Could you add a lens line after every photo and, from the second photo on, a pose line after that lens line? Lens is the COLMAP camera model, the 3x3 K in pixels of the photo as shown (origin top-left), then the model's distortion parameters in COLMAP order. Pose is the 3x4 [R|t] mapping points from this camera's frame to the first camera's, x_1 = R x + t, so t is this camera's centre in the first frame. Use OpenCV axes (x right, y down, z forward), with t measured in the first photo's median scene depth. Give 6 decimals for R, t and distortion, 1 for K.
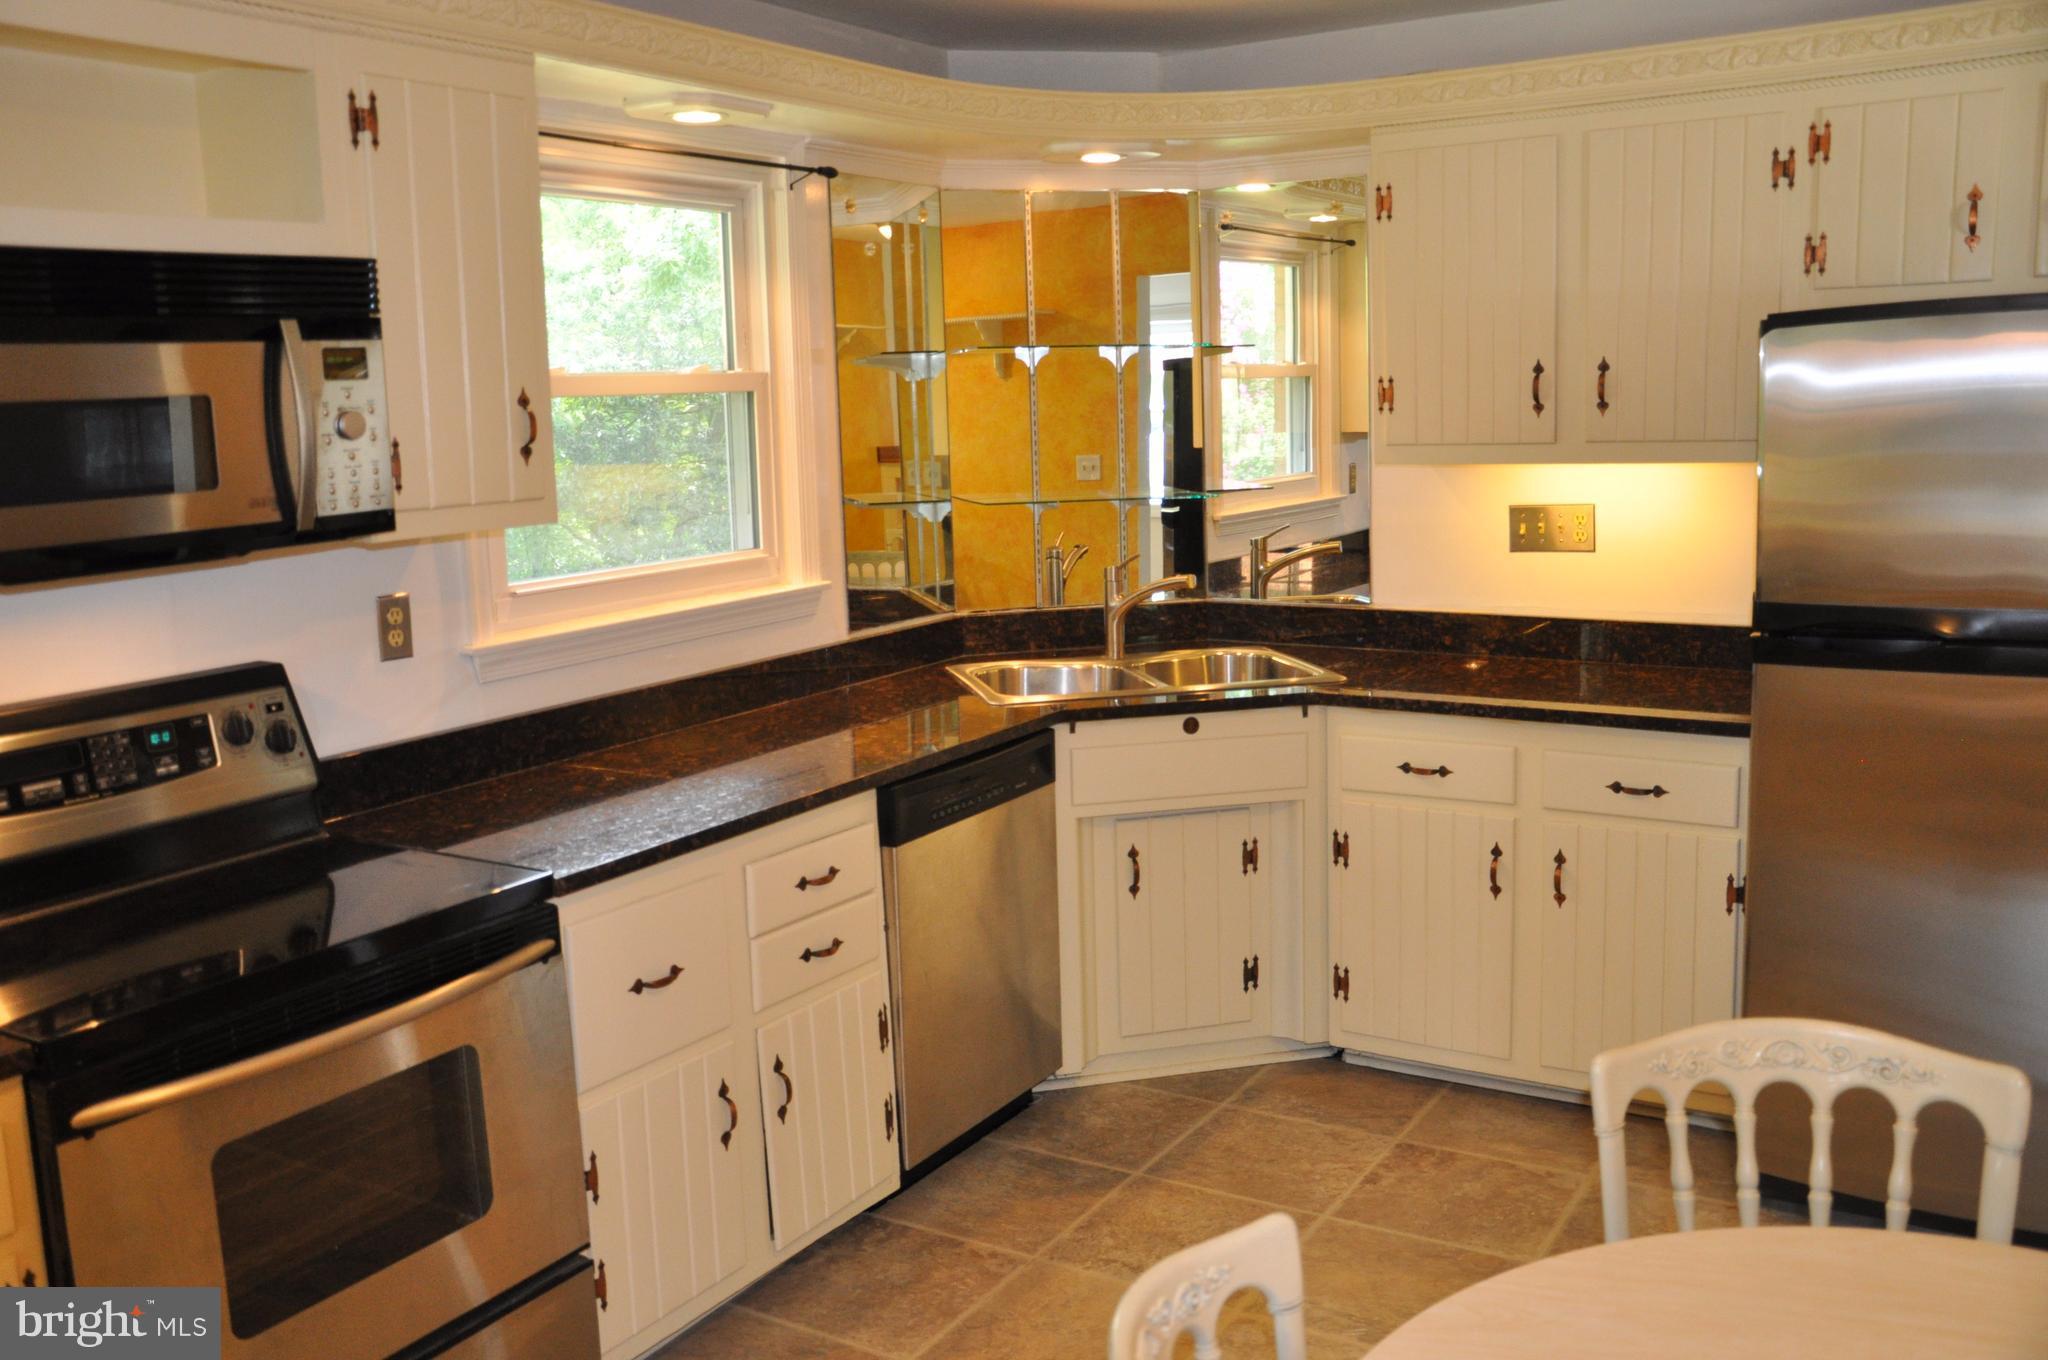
lens RADIAL K [[1737.3, 0, 1024.0], [0, 1737.3, 680.0], [0, 0, 1]] dist [-0.120776, 0.143333]
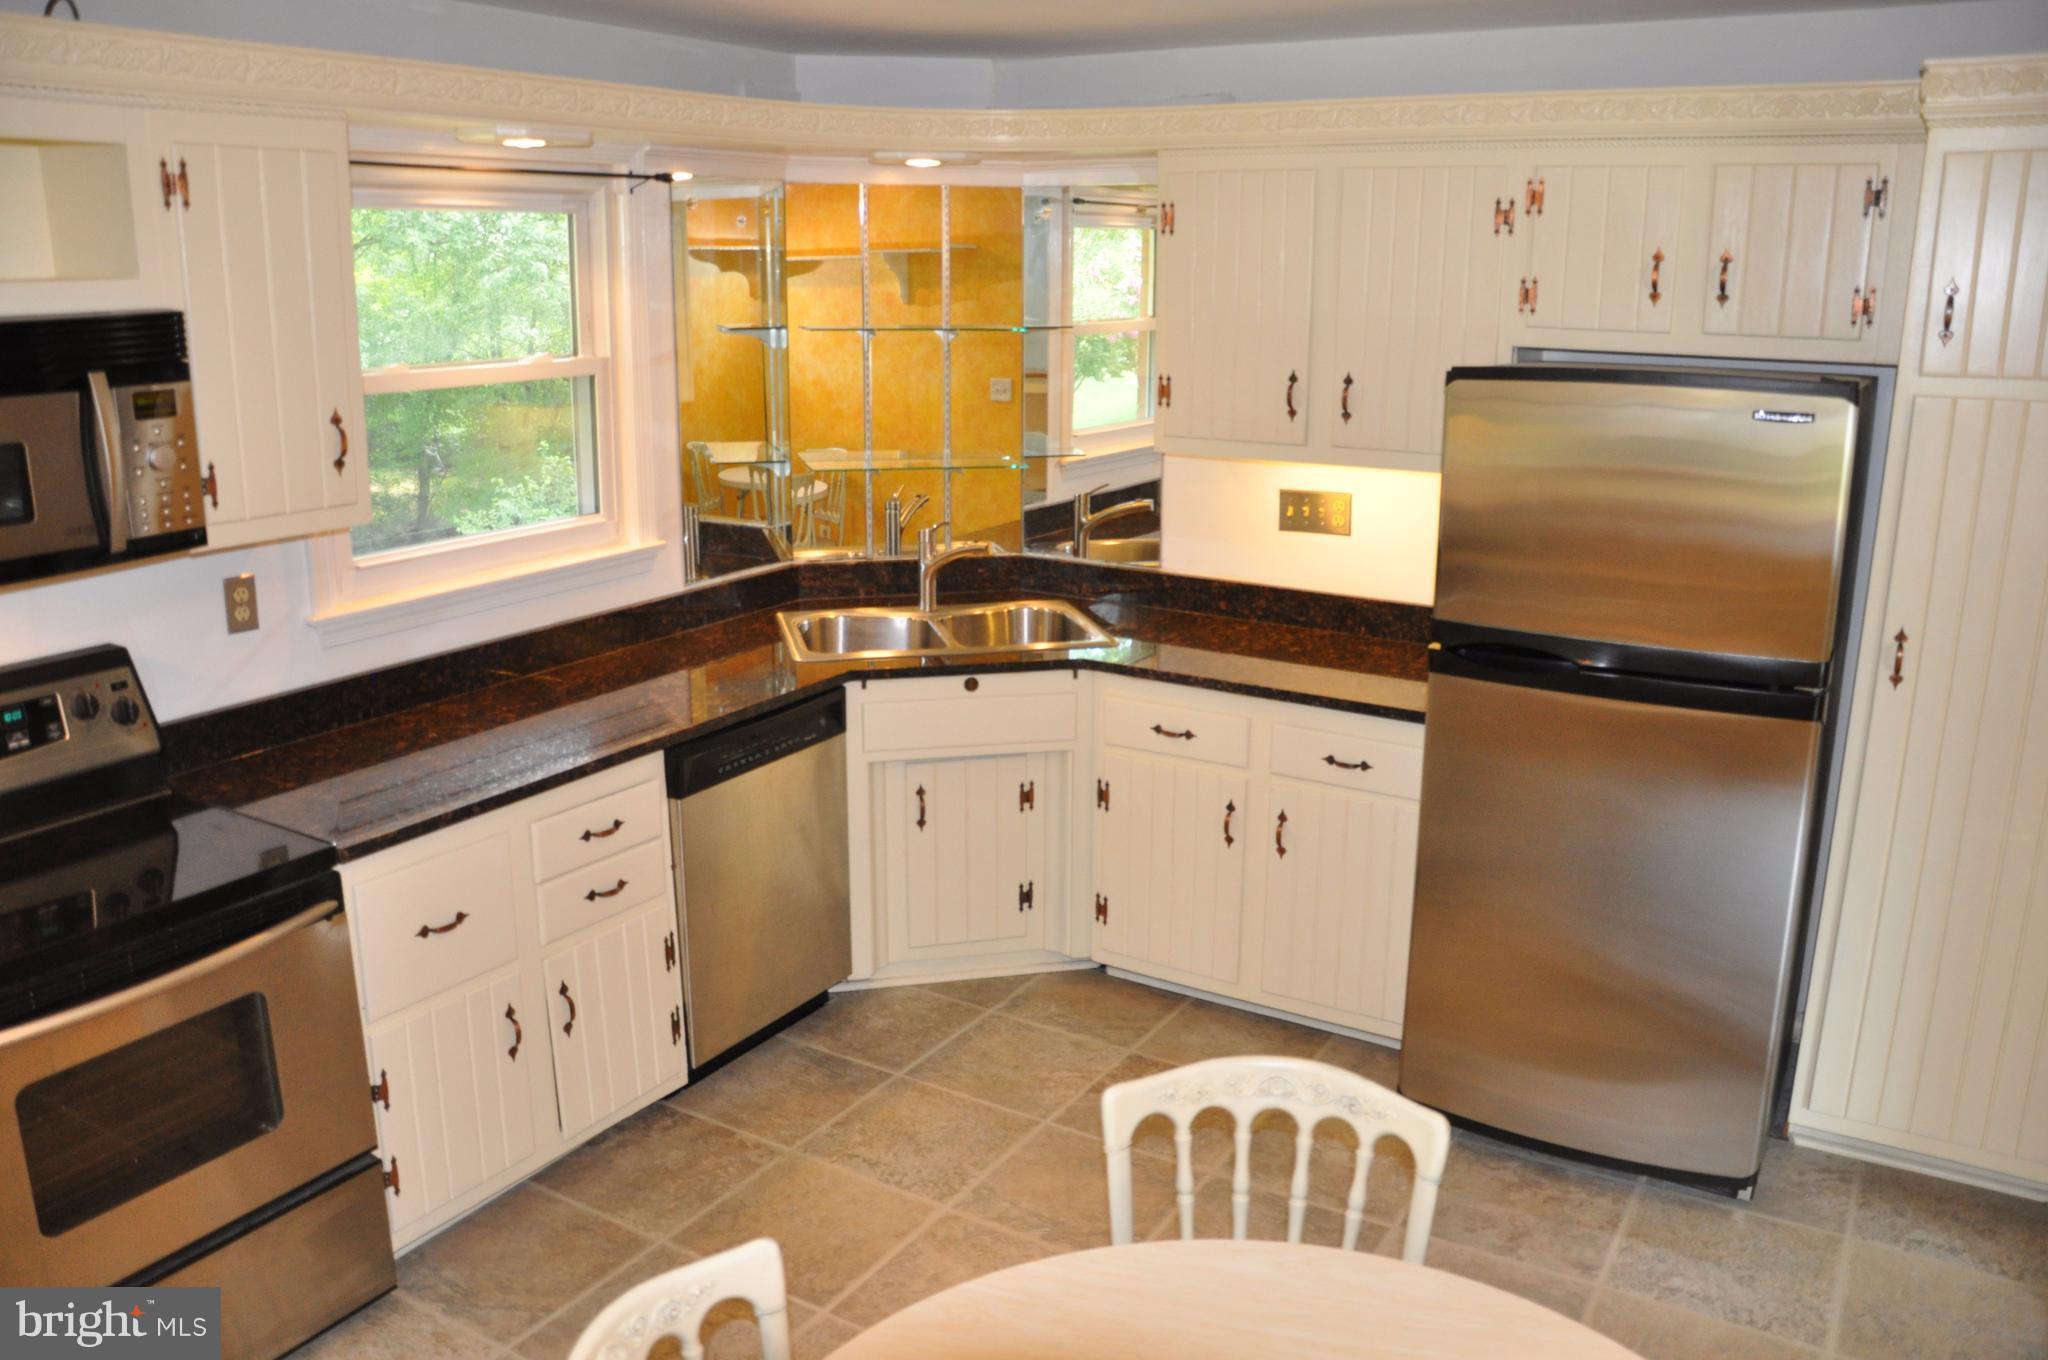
lens RADIAL K [[1571.4, 0, 1011.5], [0, 1571.4, 684.6], [0, 0, 1]] dist [-0.159510, 0.118220]
pose [[0.999339, 0.033804, 0.013396, 0.128135], [-0.034915, 0.994969, 0.093899, -0.083597], [-0.010154, -0.094304, 0.995492, -0.026820]]
